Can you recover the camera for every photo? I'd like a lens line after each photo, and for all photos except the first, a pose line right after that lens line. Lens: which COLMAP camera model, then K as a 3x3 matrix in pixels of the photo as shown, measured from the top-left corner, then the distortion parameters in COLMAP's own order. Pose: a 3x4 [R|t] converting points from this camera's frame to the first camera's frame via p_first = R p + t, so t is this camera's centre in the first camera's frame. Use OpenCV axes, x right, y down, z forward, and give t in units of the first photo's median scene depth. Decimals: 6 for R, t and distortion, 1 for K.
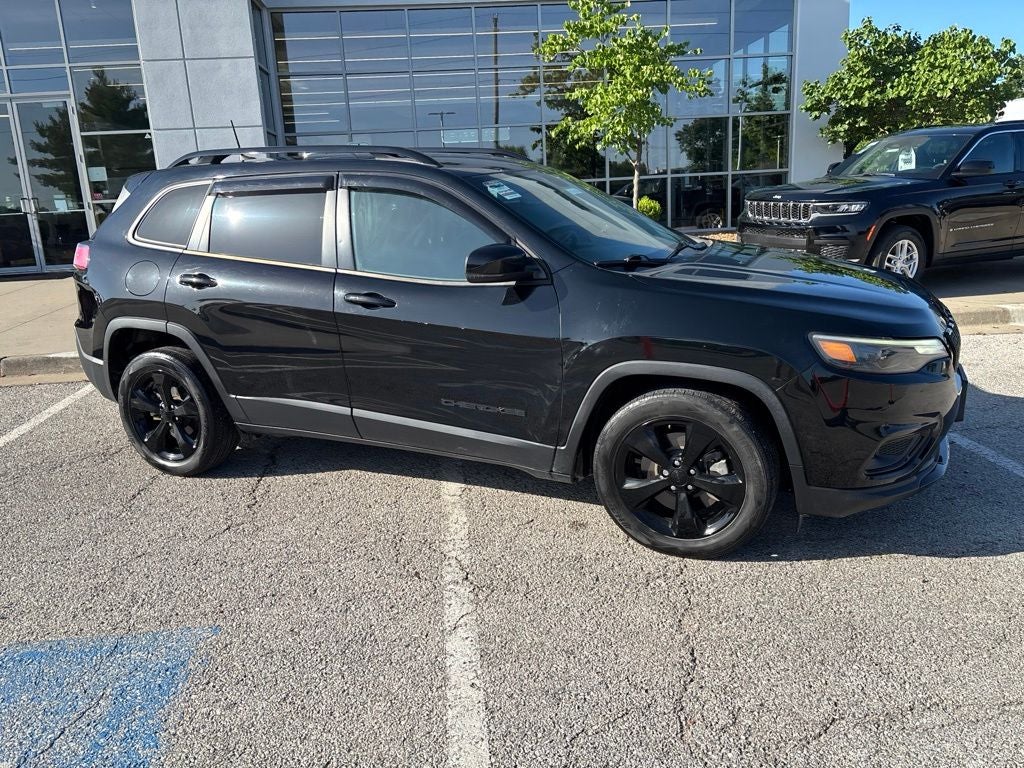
lens RADIAL K [[776.2, 0, 512.7], [0, 776.2, 392.8], [0, 0, 1]] dist [0.048831, -0.056744]
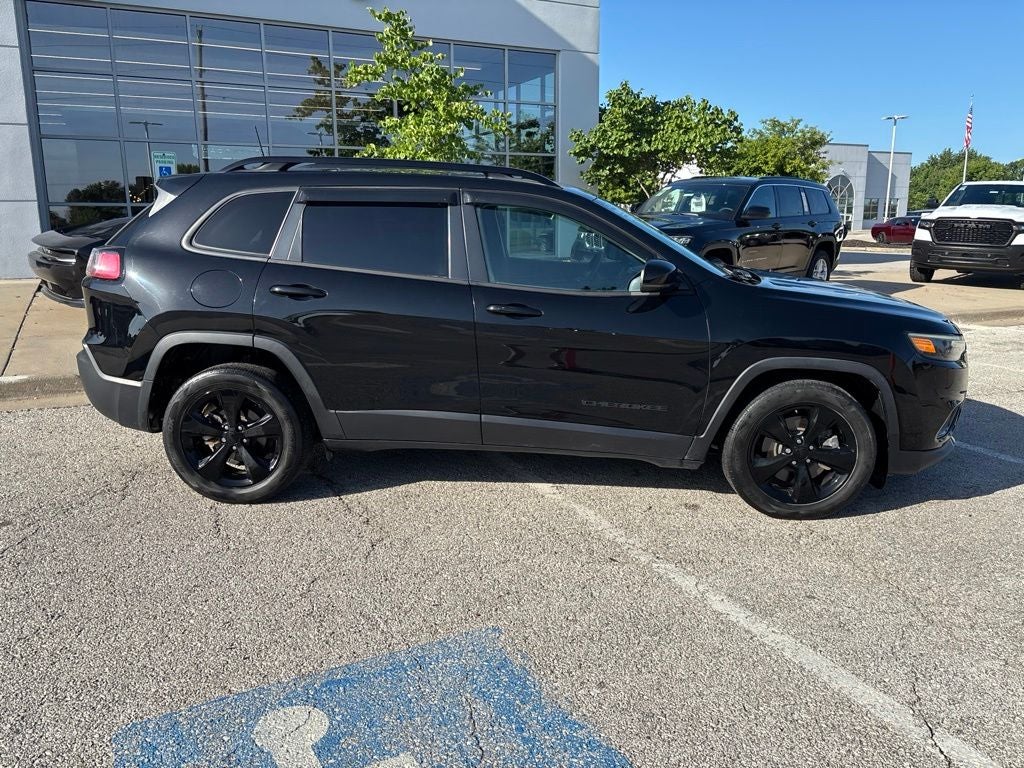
lens RADIAL K [[776.2, 0, 510.5], [0, 776.2, 377.3], [0, 0, 1]] dist [0.048831, -0.056744]
pose [[0.926095, -0.031969, 0.375933, -0.491418], [0.051818, 0.997739, -0.042806, 0.014329], [-0.373714, 0.059123, 0.925658, 0.026288]]
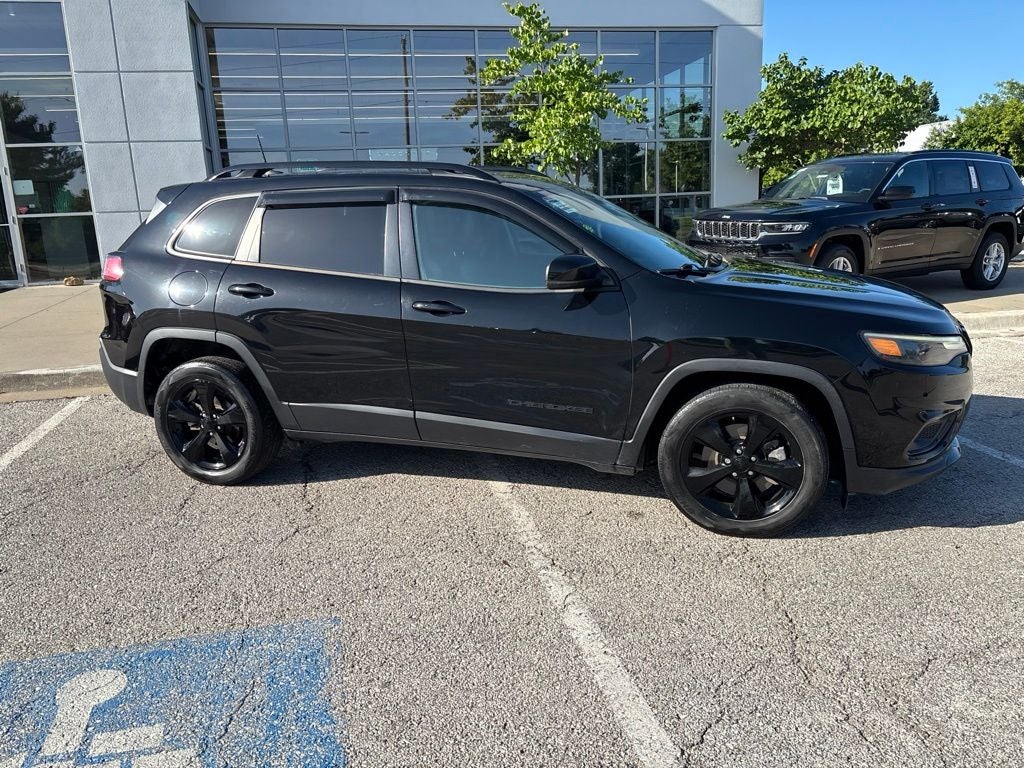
lens RADIAL K [[776.2, 0, 511.8], [0, 776.2, 390.9], [0, 0, 1]] dist [0.048831, -0.056744]
pose [[0.992440, -0.017536, 0.121468, -0.179917], [0.020779, 0.999459, -0.025488, 0.019409], [-0.120955, 0.027820, 0.992268, -0.045883]]
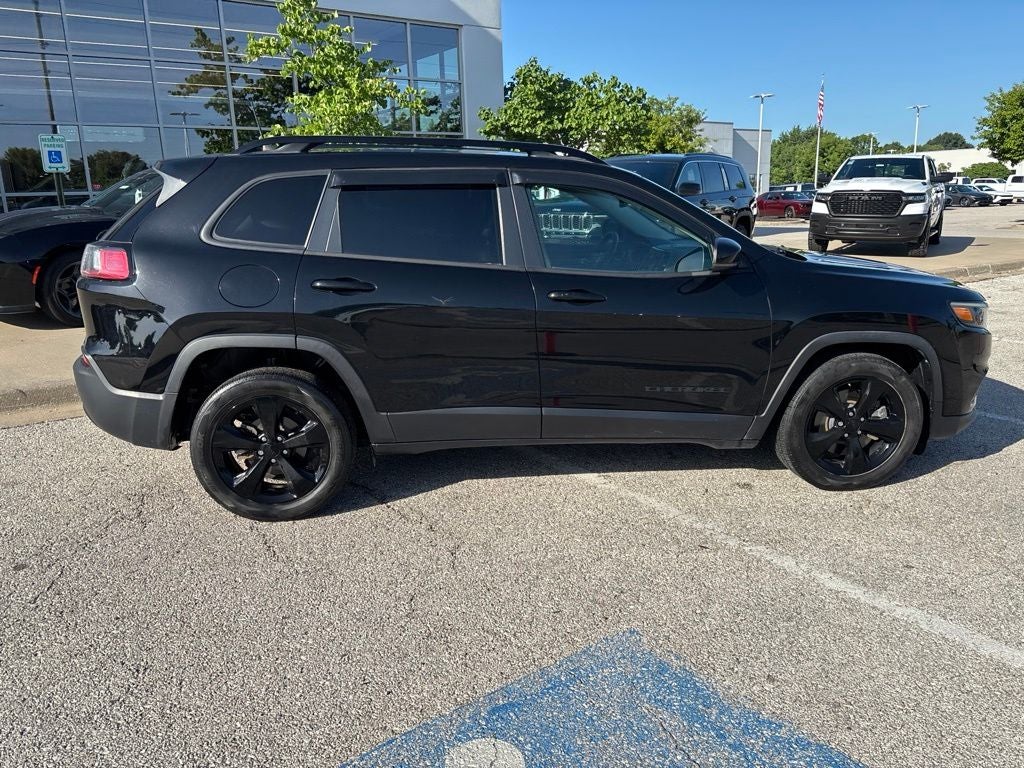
lens RADIAL K [[776.2, 0, 510.7], [0, 776.2, 388.3], [0, 0, 1]] dist [0.048831, -0.056744]
pose [[0.854711, -0.098714, 0.509632, -0.653697], [0.111072, 0.993793, 0.006214, -0.013546], [-0.507082, 0.051295, 0.860370, 0.153536]]
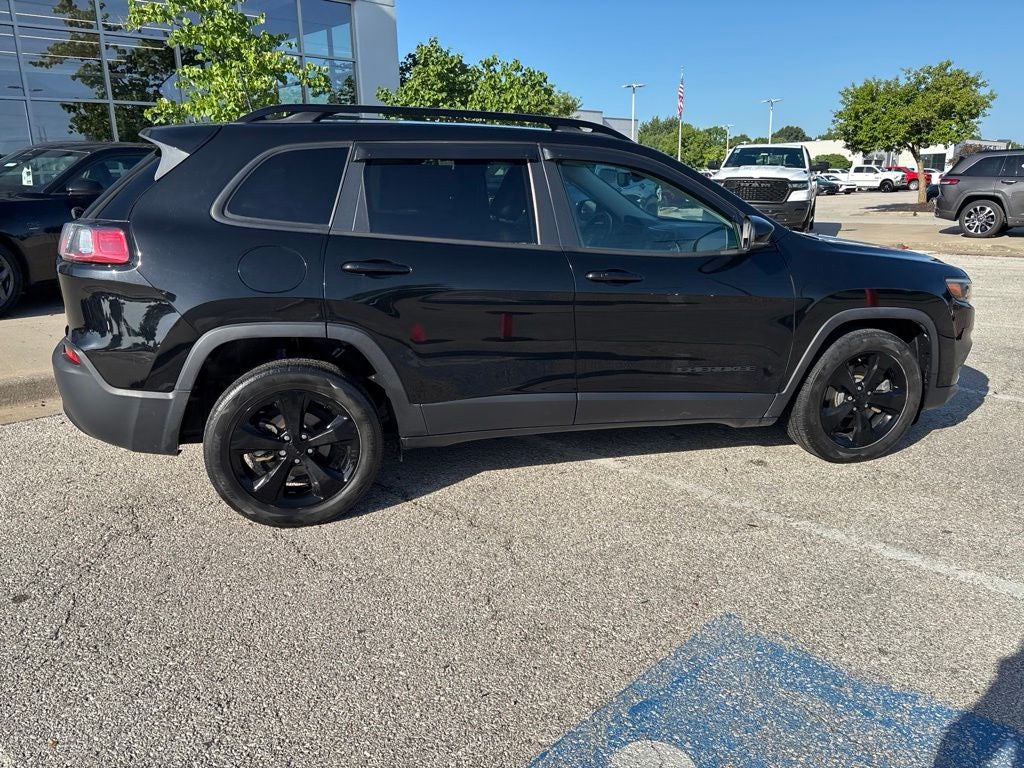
lens RADIAL K [[776.2, 0, 510.0], [0, 776.2, 389.1], [0, 0, 1]] dist [0.048831, -0.056744]
pose [[0.757912, -0.135809, 0.638064, -0.774494], [0.140640, 0.989106, 0.043471, -0.033356], [-0.637017, 0.056790, 0.768755, 0.284099]]
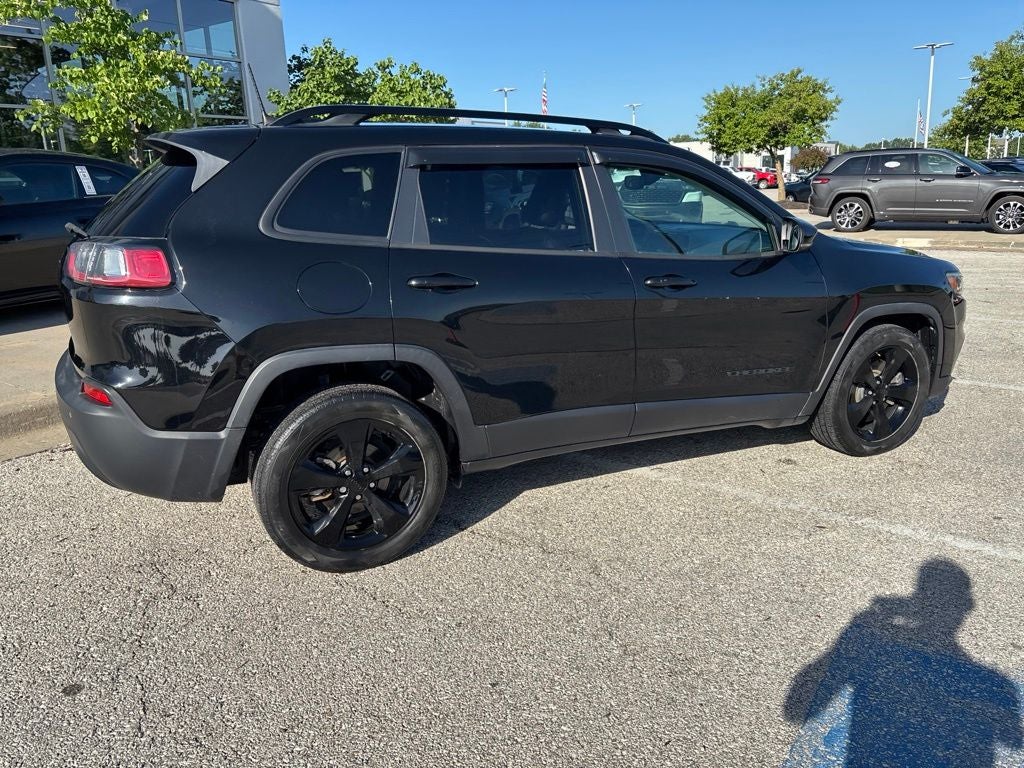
lens RADIAL K [[776.2, 0, 507.5], [0, 776.2, 379.5], [0, 0, 1]] dist [0.048831, -0.056744]
pose [[0.639645, -0.163154, 0.751155, -0.873543], [0.186446, 0.980963, 0.054301, -0.076101], [-0.745716, 0.105316, 0.657888, 0.447546]]
